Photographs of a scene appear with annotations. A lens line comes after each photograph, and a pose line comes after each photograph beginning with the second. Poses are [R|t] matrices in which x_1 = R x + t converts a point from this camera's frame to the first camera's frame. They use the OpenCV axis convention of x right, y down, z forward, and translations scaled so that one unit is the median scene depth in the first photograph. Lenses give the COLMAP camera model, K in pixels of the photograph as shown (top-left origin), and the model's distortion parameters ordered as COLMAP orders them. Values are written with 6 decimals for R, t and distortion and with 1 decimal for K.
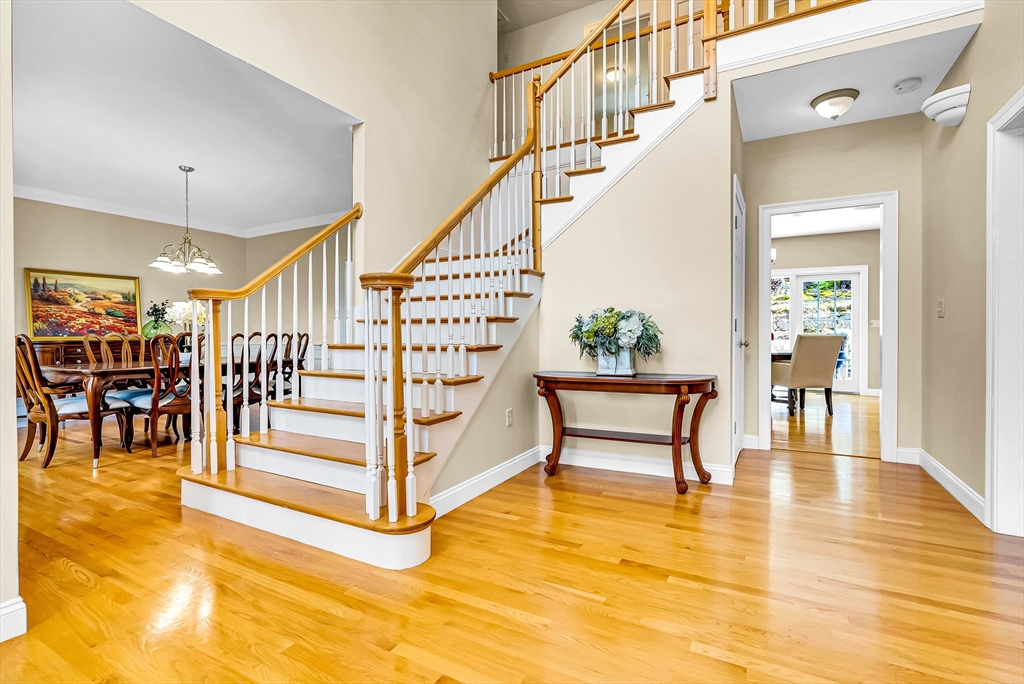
lens RADIAL K [[471.3, 0, 515.0], [0, 471.3, 337.4], [0, 0, 1]] dist [-0.001417, 0.000569]
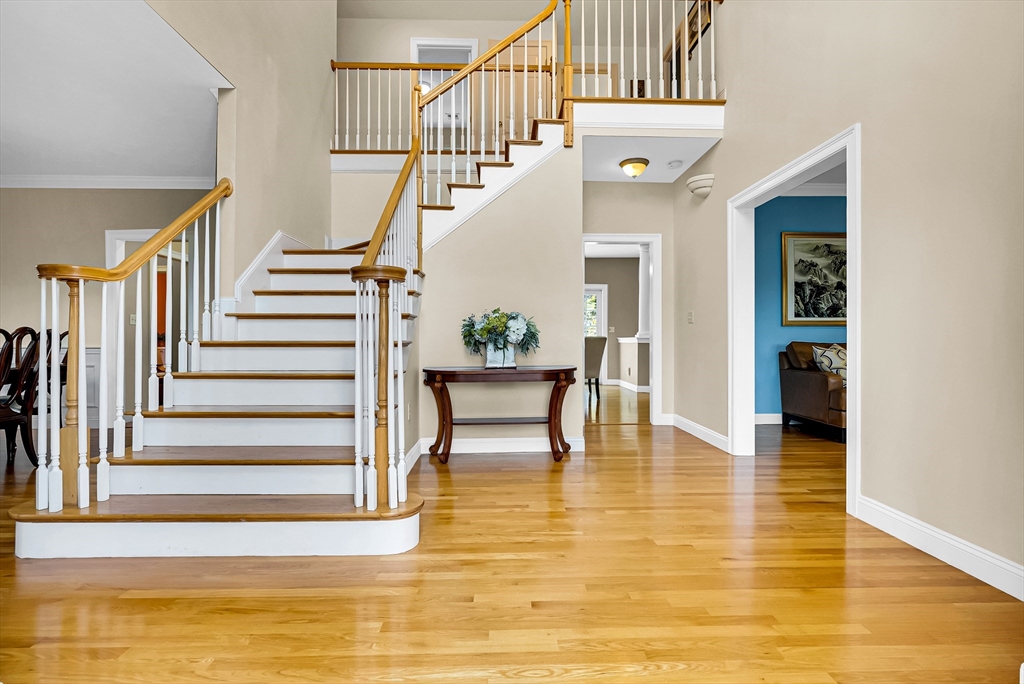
lens RADIAL K [[471.3, 0, 521.9], [0, 471.3, 338.6], [0, 0, 1]] dist [-0.001417, 0.000569]
pose [[0.861231, 0.001543, 0.508211, -0.337978], [0.003757, 0.999949, -0.009403, 0.020560], [-0.508199, 0.010008, 0.861181, -0.018663]]
